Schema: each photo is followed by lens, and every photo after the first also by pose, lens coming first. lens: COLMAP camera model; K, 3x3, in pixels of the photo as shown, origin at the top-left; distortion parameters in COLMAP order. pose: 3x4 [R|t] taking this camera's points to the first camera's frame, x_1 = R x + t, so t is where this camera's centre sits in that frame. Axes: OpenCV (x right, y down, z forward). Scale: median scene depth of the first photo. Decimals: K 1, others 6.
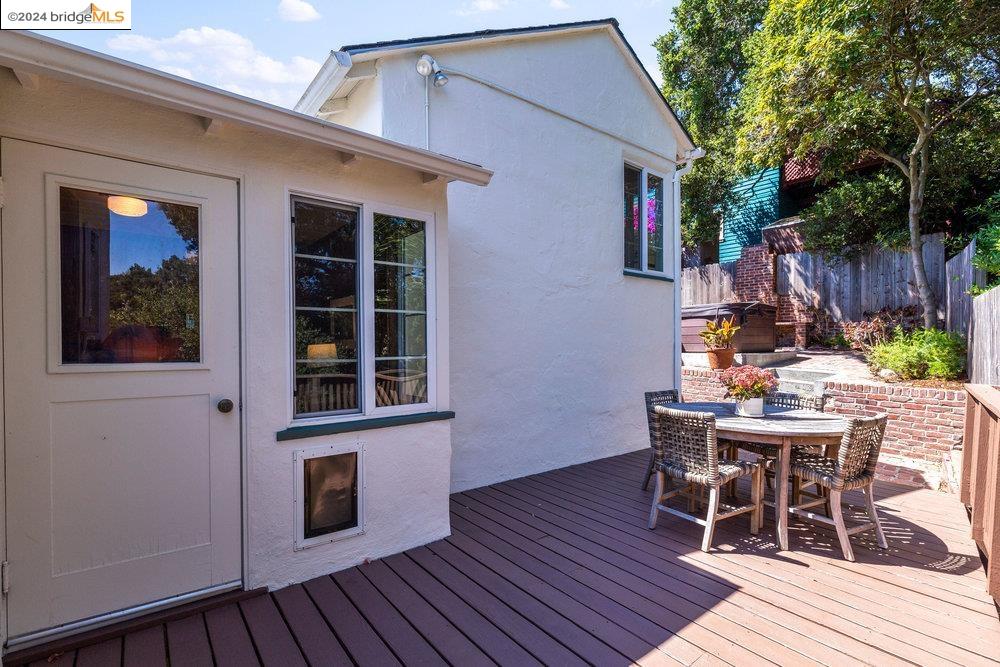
lens RADIAL K [[445.2, 0, 478.5], [0, 445.2, 347.6], [0, 0, 1]] dist [0.002418, 0.000576]
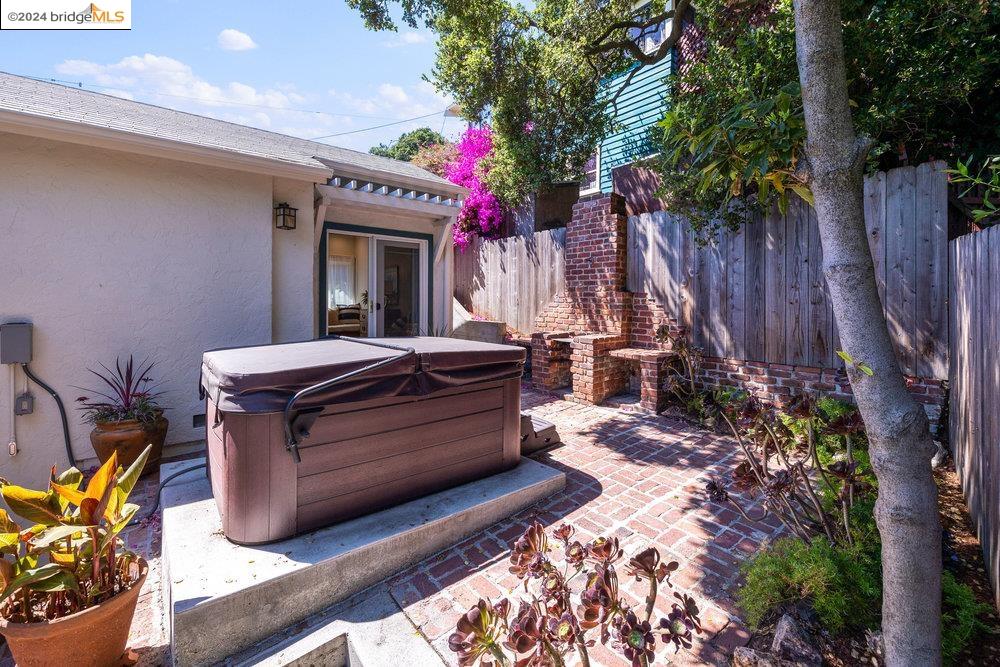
lens RADIAL K [[423.1, 0, 504.1], [0, 423.1, 299.8], [0, 0, 1]] dist [0.000154, 0.000034]
pose [[0.999816, 0.004719, 0.018604, 0.546024], [-0.004539, 0.999943, -0.009692, -0.109592], [-0.018649, 0.009606, 0.999780, 0.537255]]
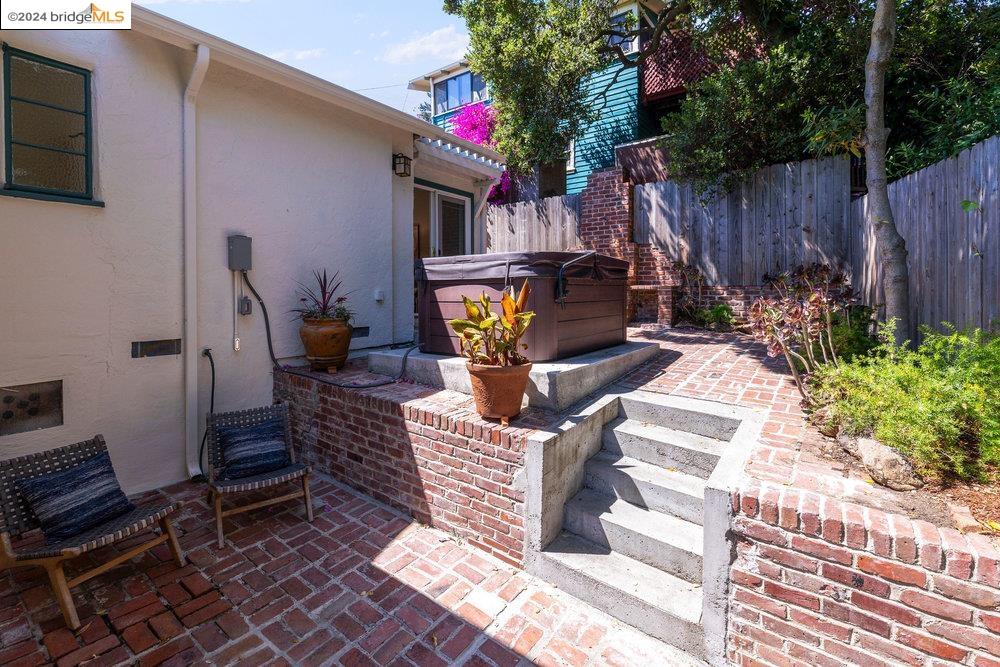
lens RADIAL K [[449.0, 0, 501.6], [0, 449.0, 293.0], [0, 0, 1]] dist [-0.000663, 0.000316]
pose [[0.961390, -0.002984, 0.275174, 0.306023], [0.005815, 0.999938, -0.009473, -0.040694], [-0.275129, 0.010708, 0.961348, 0.426241]]
